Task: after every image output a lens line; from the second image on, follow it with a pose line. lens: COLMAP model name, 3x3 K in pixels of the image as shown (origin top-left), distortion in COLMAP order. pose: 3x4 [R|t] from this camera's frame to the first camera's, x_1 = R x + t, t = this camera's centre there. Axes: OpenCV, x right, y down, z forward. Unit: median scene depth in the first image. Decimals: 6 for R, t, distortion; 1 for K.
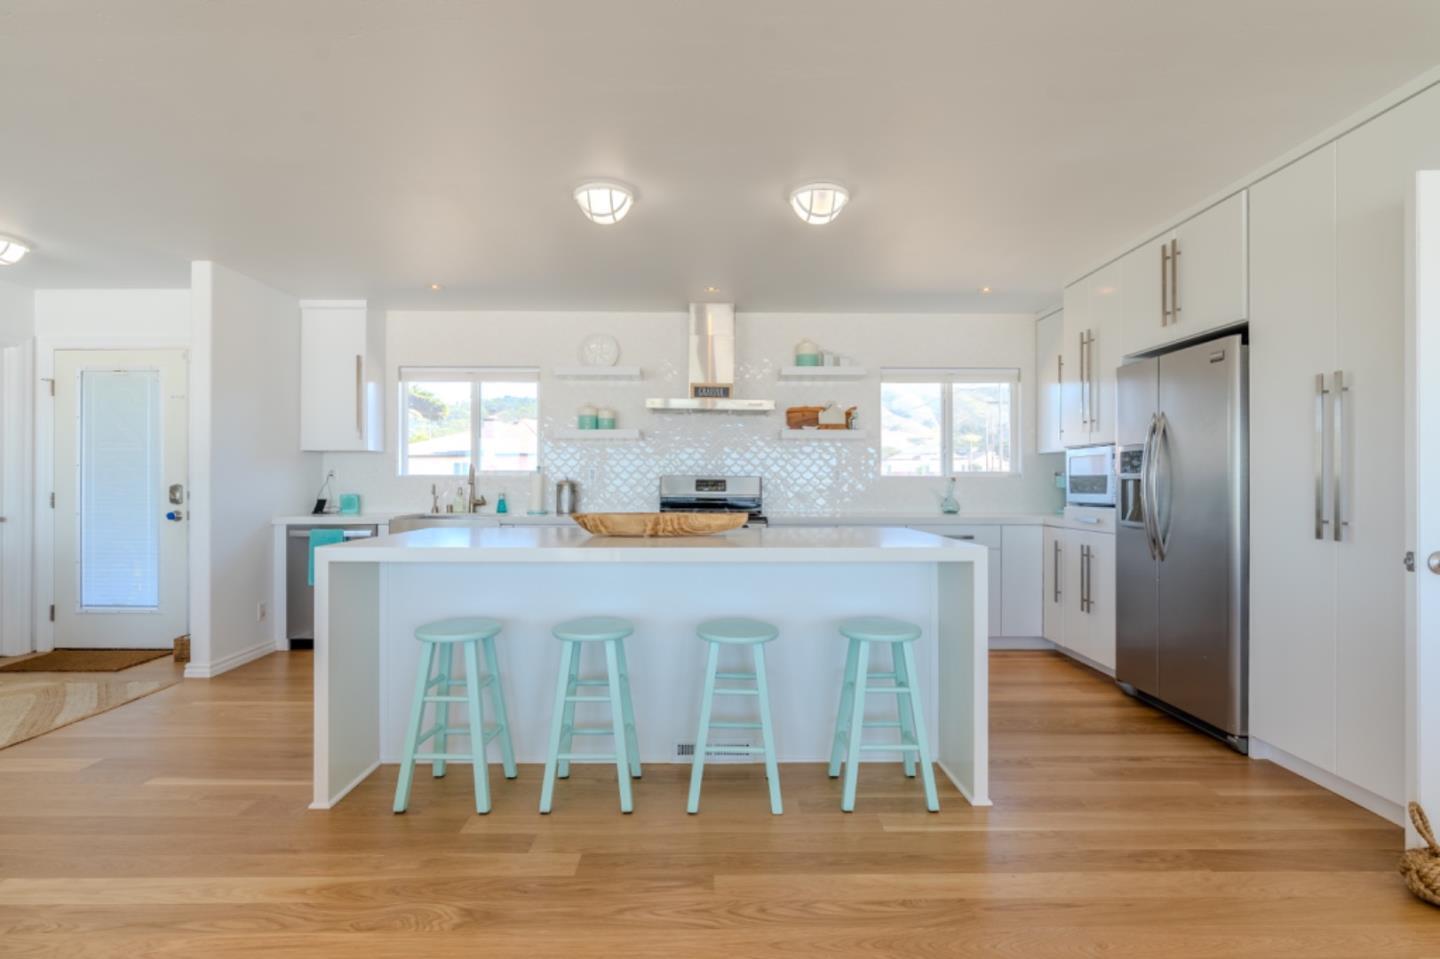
lens RADIAL K [[712.6, 0, 720.0], [0, 712.6, 479.5], [0, 0, 1]] dist [-0.010206, 0.000123]
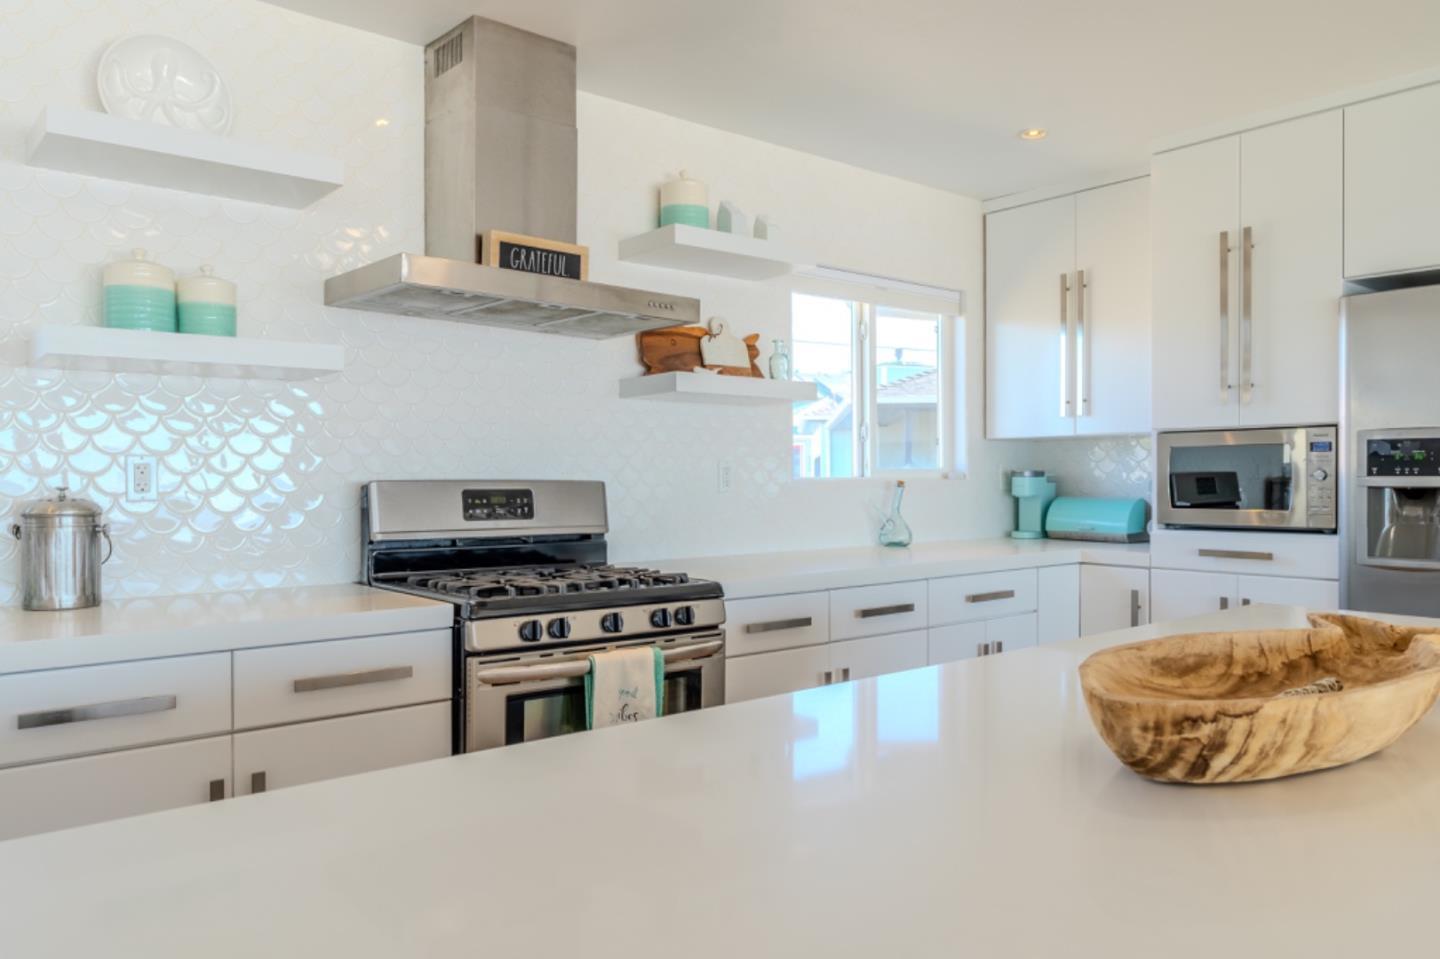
lens RADIAL K [[1033.2, 0, 720.0], [0, 1033.2, 479.5], [0, 0, 1]] dist [0.003999, 0.001730]
pose [[0.774051, -0.005947, 0.633095, -0.276720], [0.001618, 0.999971, 0.007415, -0.009623], [-0.633121, -0.004716, 0.774038, 0.486374]]
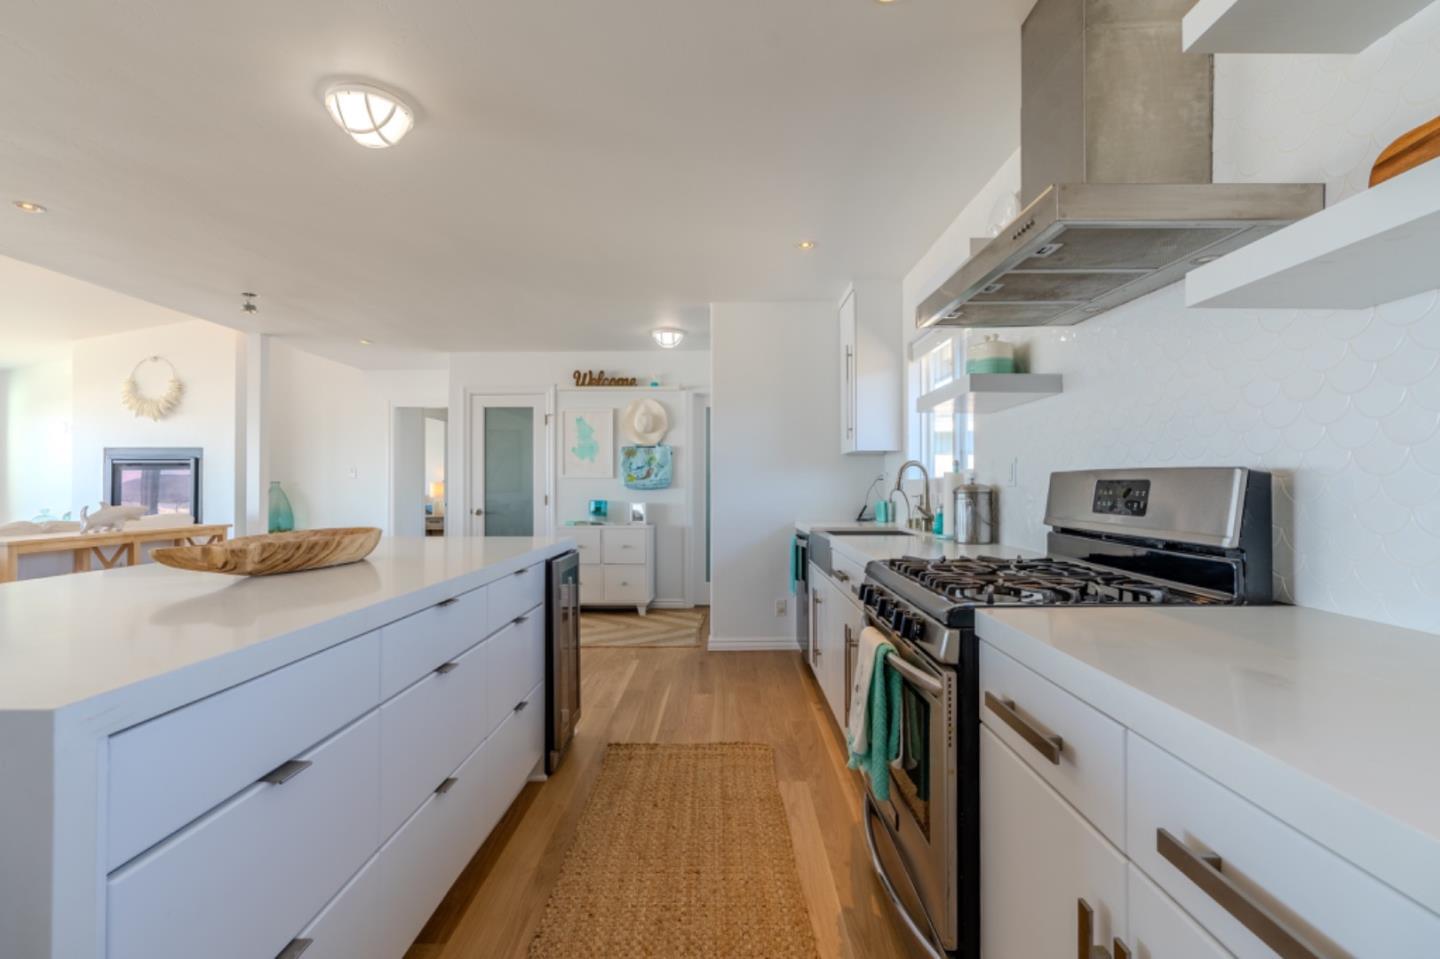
lens RADIAL K [[658.7, 0, 720.0], [0, 658.7, 479.5], [0, 0, 1]] dist [-0.002575, -0.000229]
pose [[-0.025745, -0.010600, -0.999612, 0.307538], [0.004723, 0.999931, -0.010725, 0.002050], [0.999657, -0.004998, -0.025693, 0.815799]]
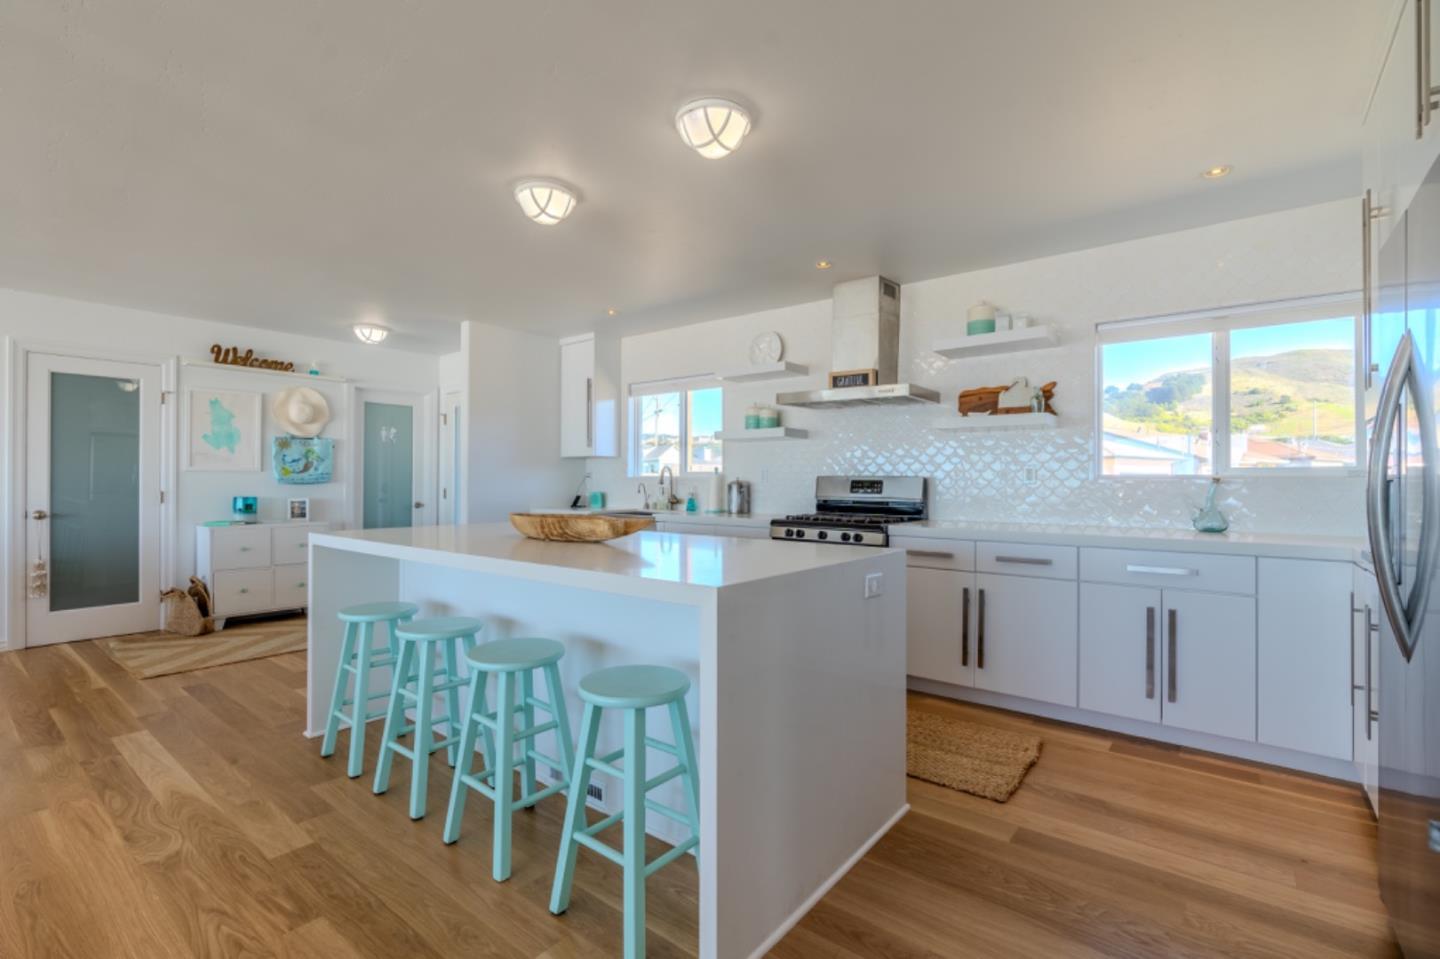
lens RADIAL K [[646.8, 0, 720.0], [0, 646.8, 479.5], [0, 0, 1]] dist [-0.004524, 0.000886]
pose [[0.773351, -0.000266, -0.633978, 0.354213], [0.000087, 1.000000, -0.000314, -0.000531], [0.633978, 0.000188, 0.773351, 0.267439]]
